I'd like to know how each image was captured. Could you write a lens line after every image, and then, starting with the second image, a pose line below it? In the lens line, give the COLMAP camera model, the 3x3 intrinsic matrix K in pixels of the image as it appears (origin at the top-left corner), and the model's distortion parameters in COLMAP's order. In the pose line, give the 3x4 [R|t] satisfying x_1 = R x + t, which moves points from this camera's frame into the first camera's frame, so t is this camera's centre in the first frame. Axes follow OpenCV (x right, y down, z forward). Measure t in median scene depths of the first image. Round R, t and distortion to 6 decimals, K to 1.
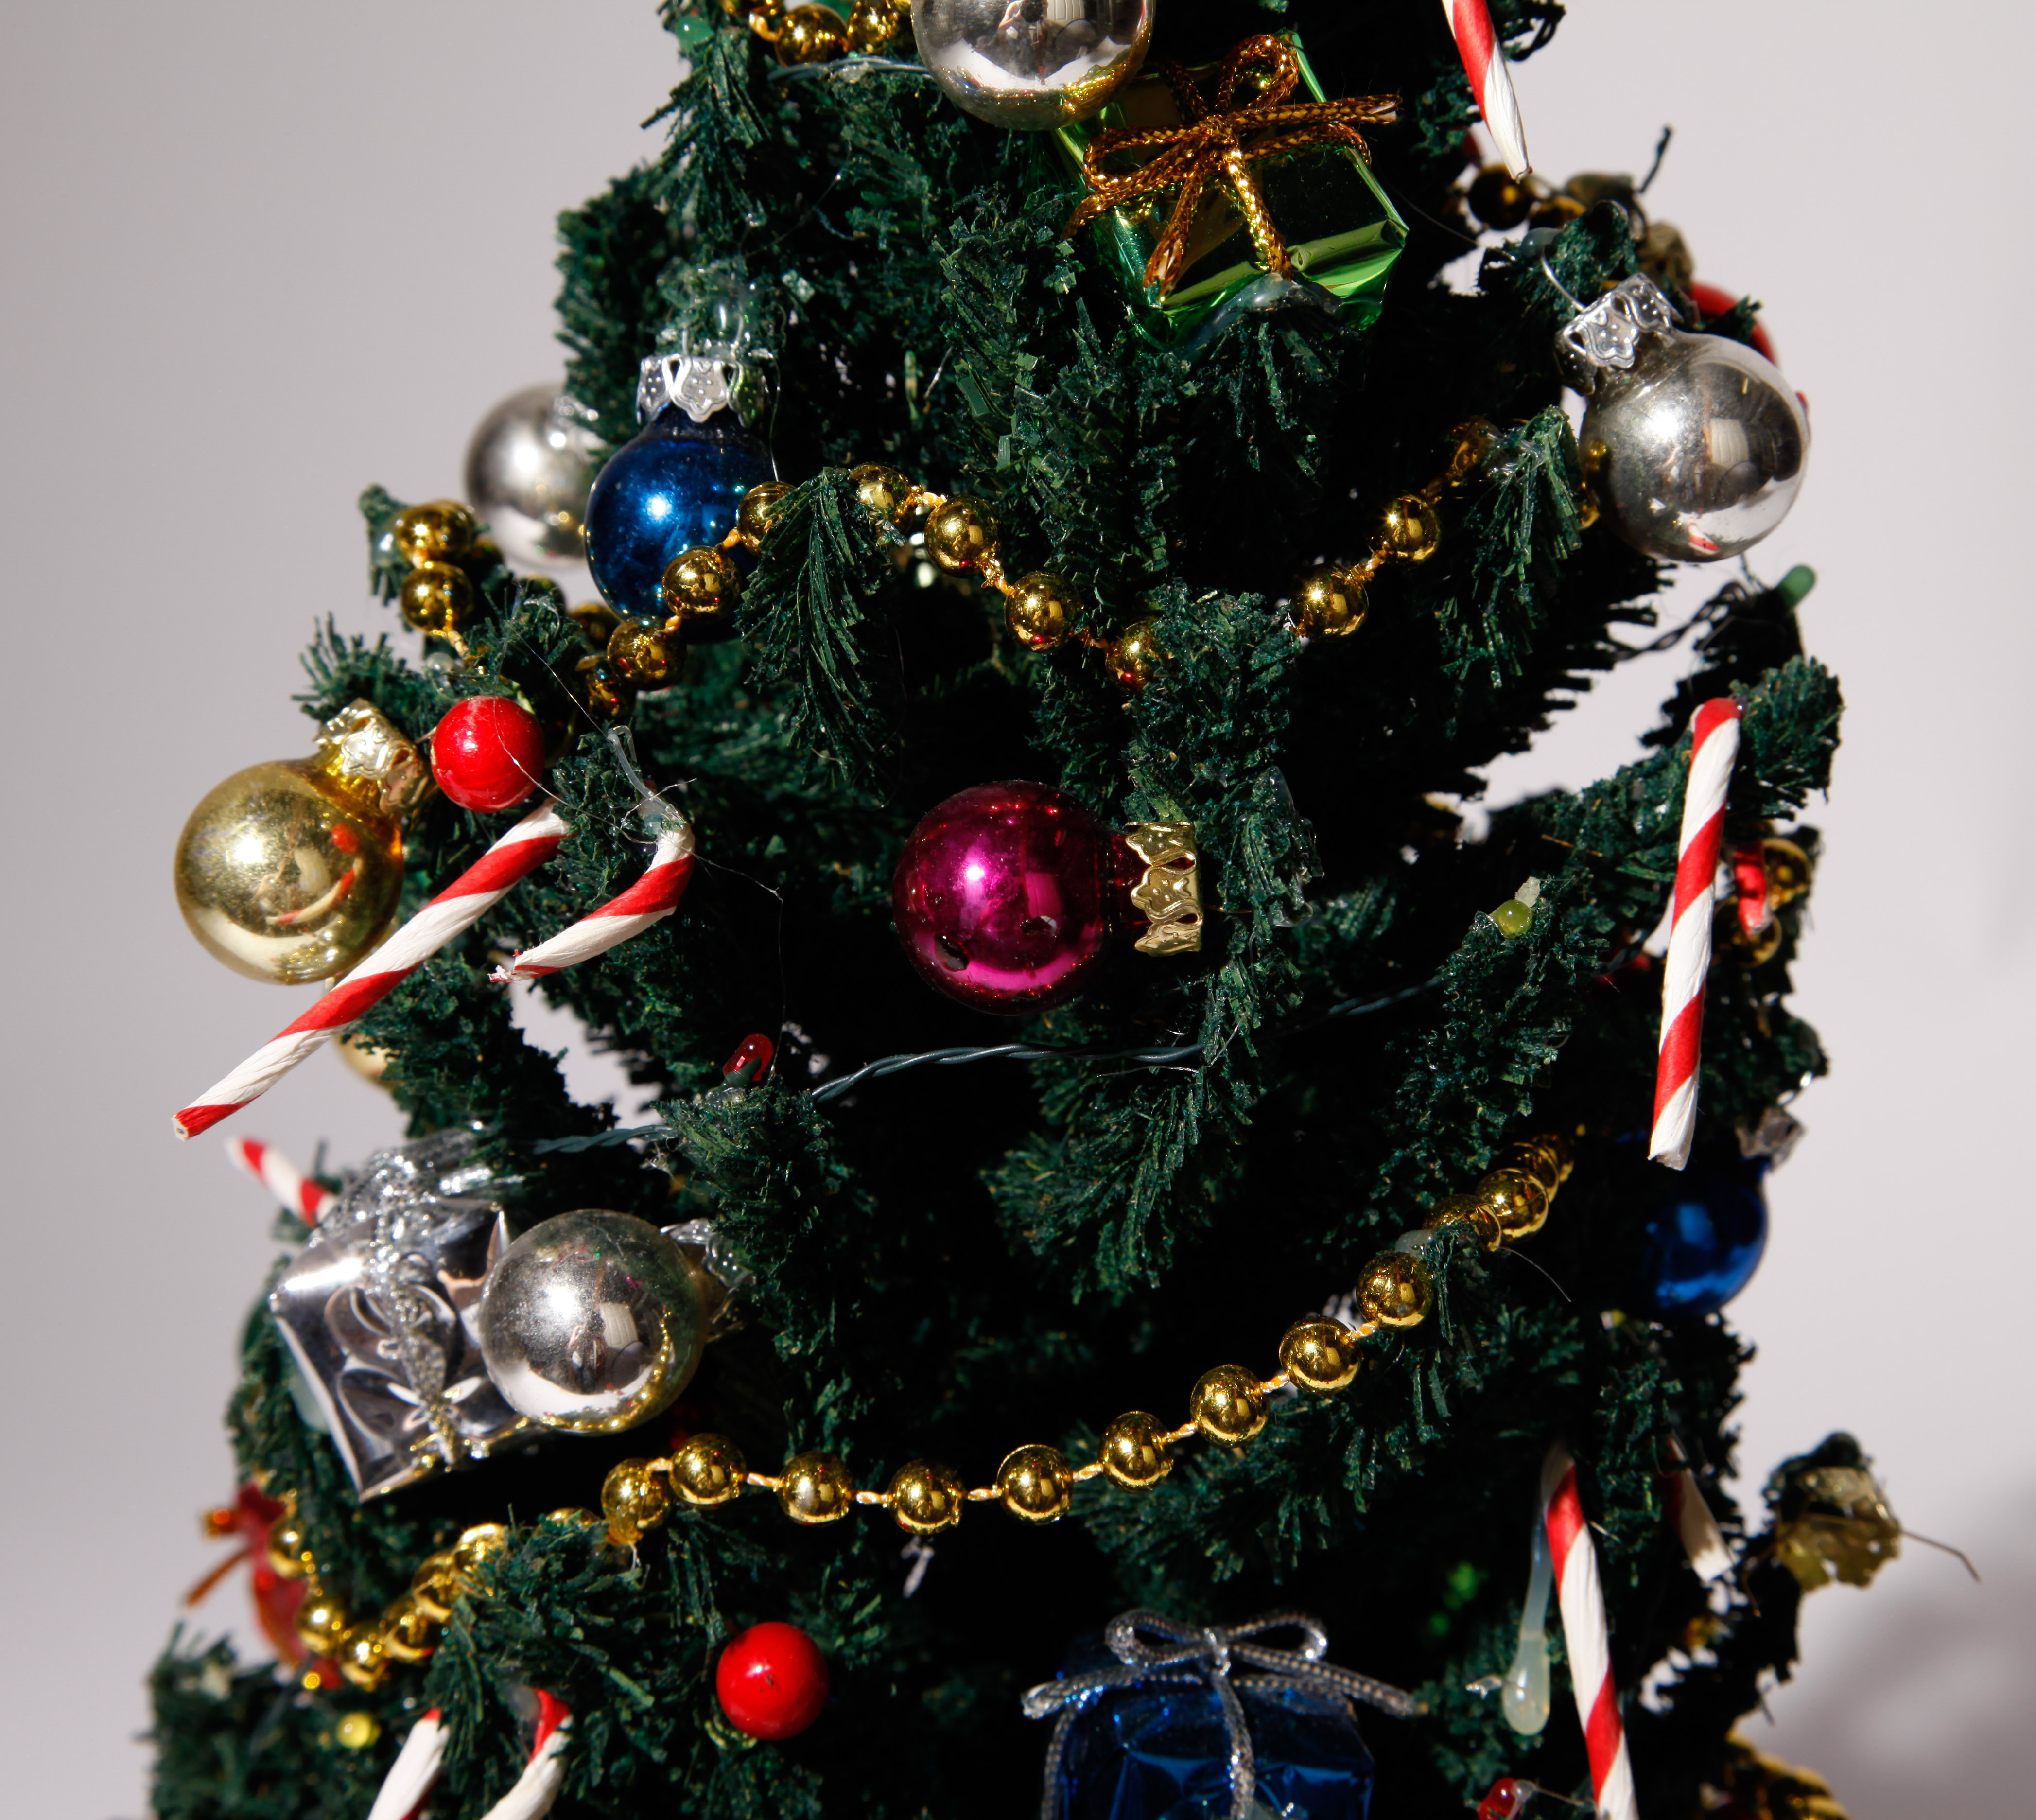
lens RADIAL K [[3885.7, 0, 1011.0], [0, 3885.7, 913.0], [0, 0, 1]] dist [0.013584, 0.000000]
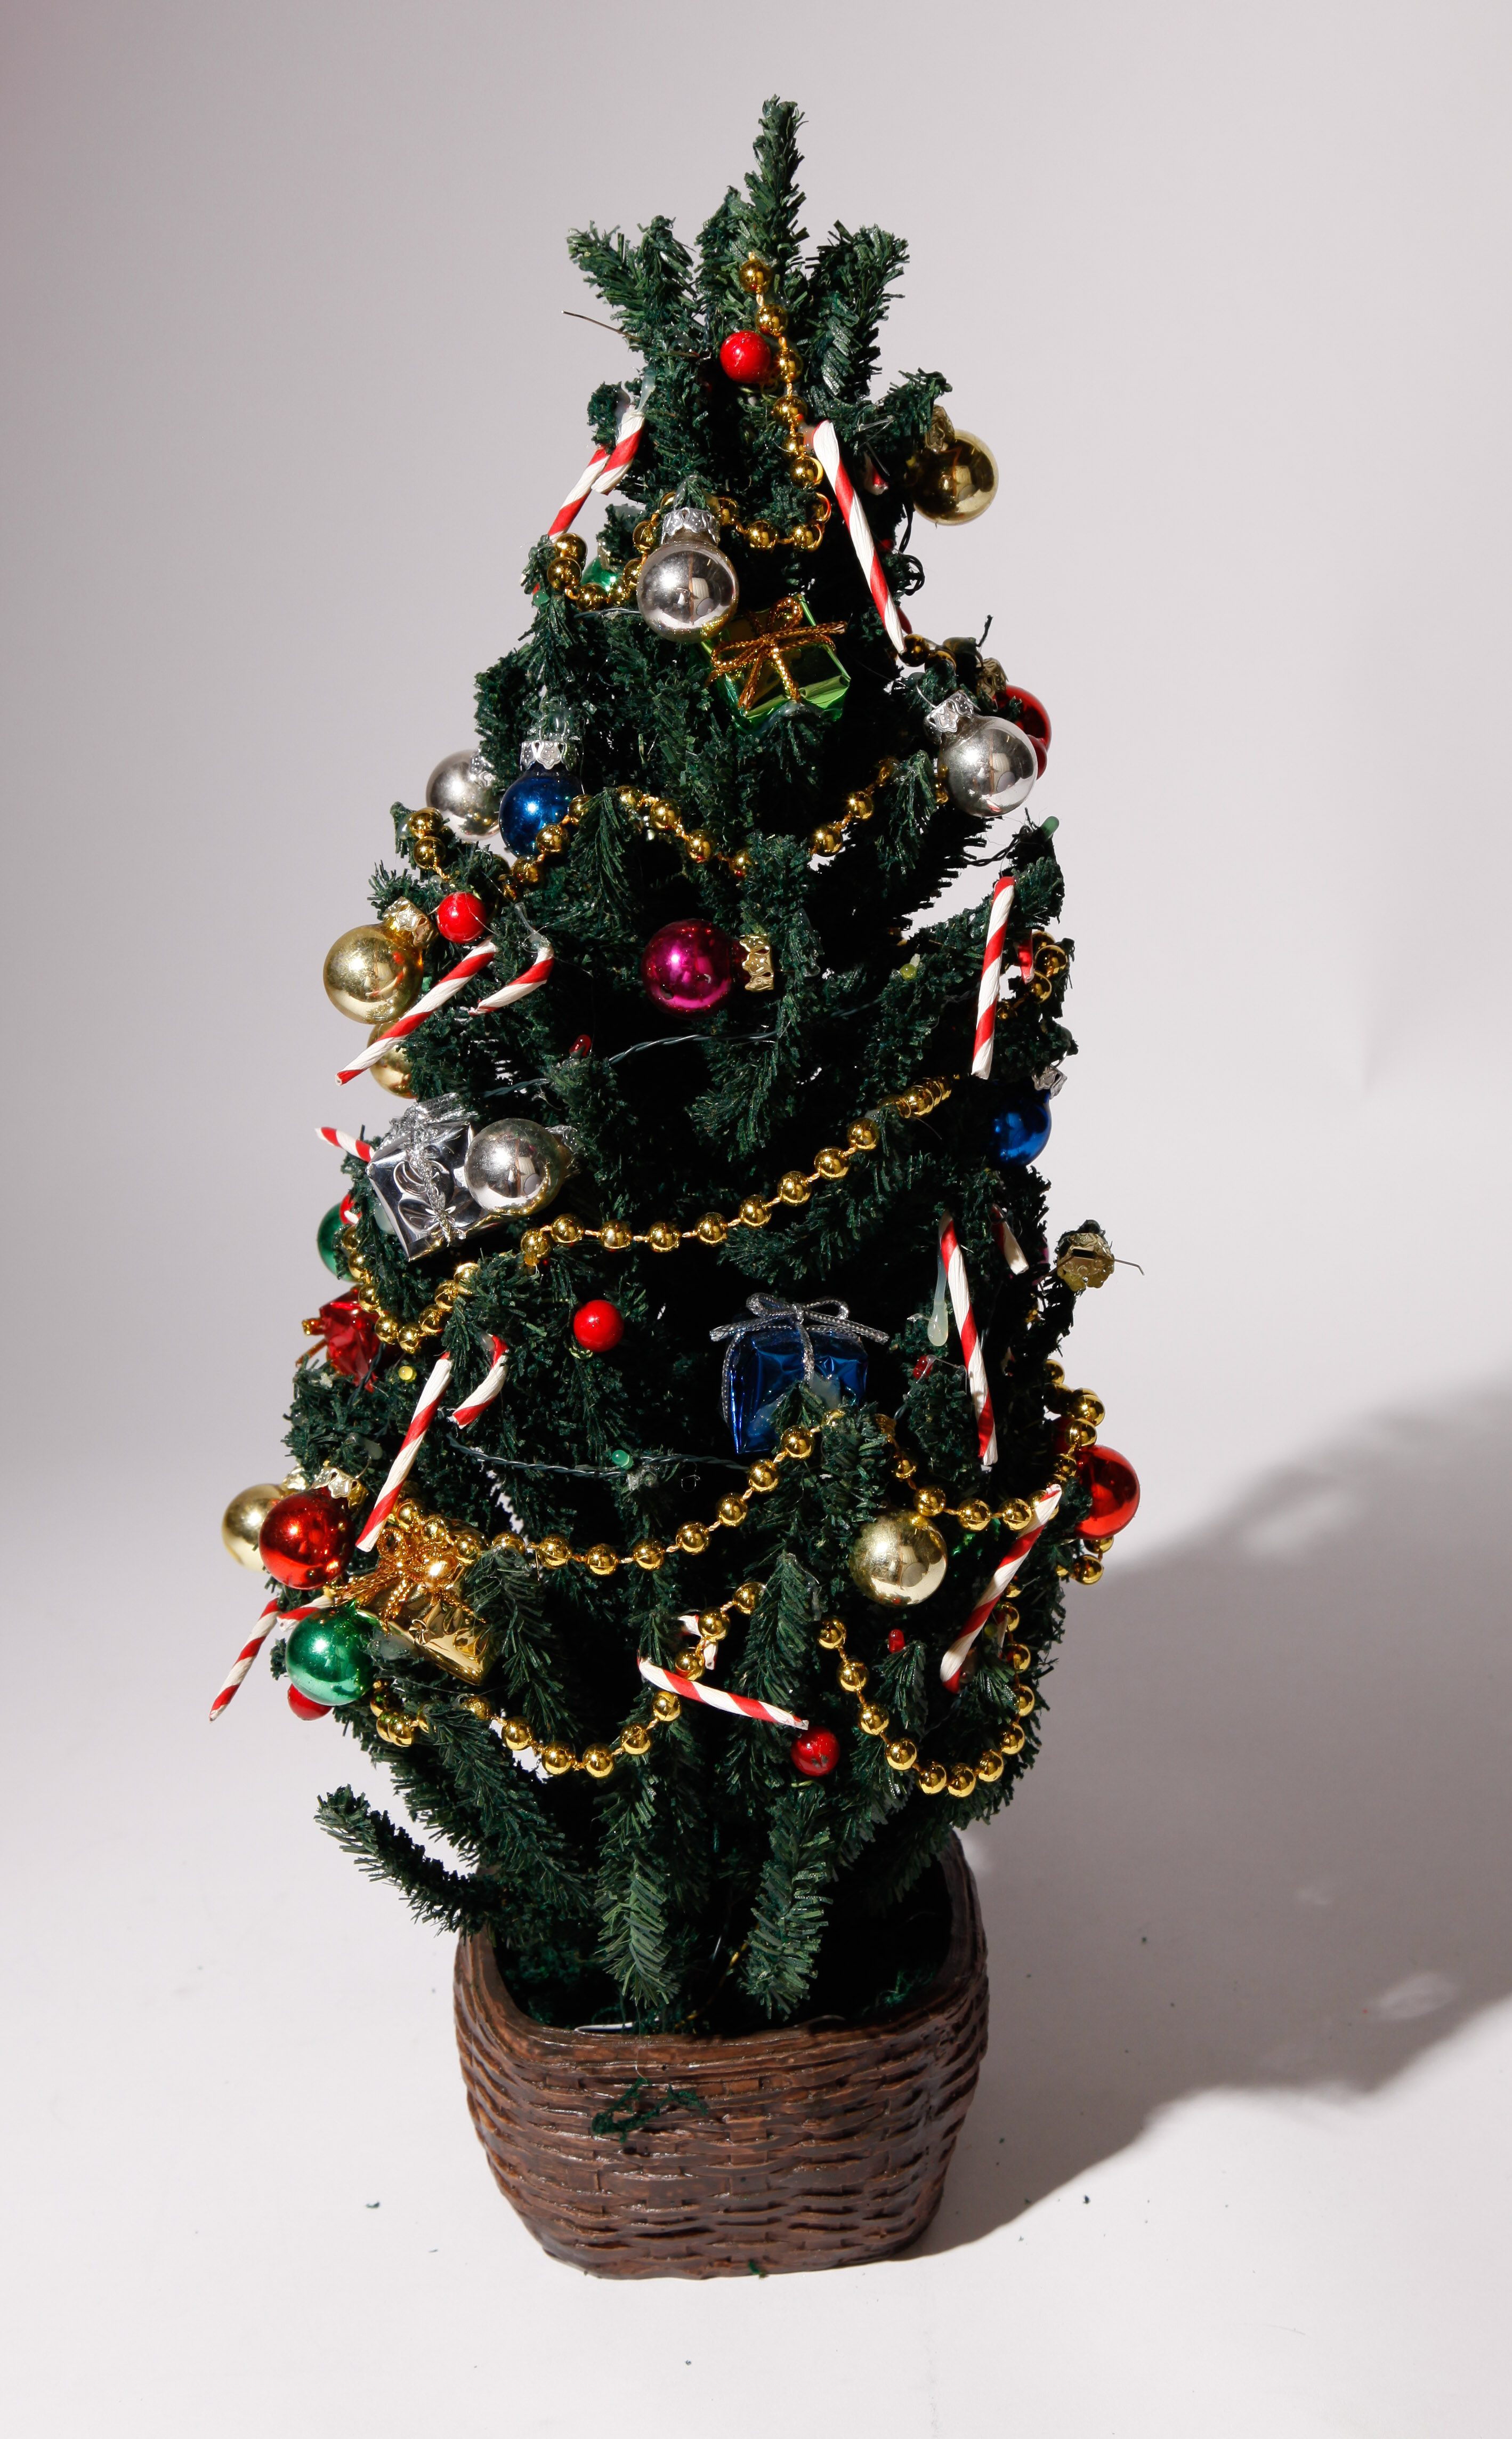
lens RADIAL K [[4759.4, 0, 761.3], [0, 4759.4, 1216.8], [0, 0, 1]] dist [-0.035427, 0.000000]
pose [[0.999445, -0.033271, -0.001608, 0.039065], [0.033237, 0.999283, -0.018143, 0.186521], [0.002210, 0.018080, 0.999834, -1.747149]]
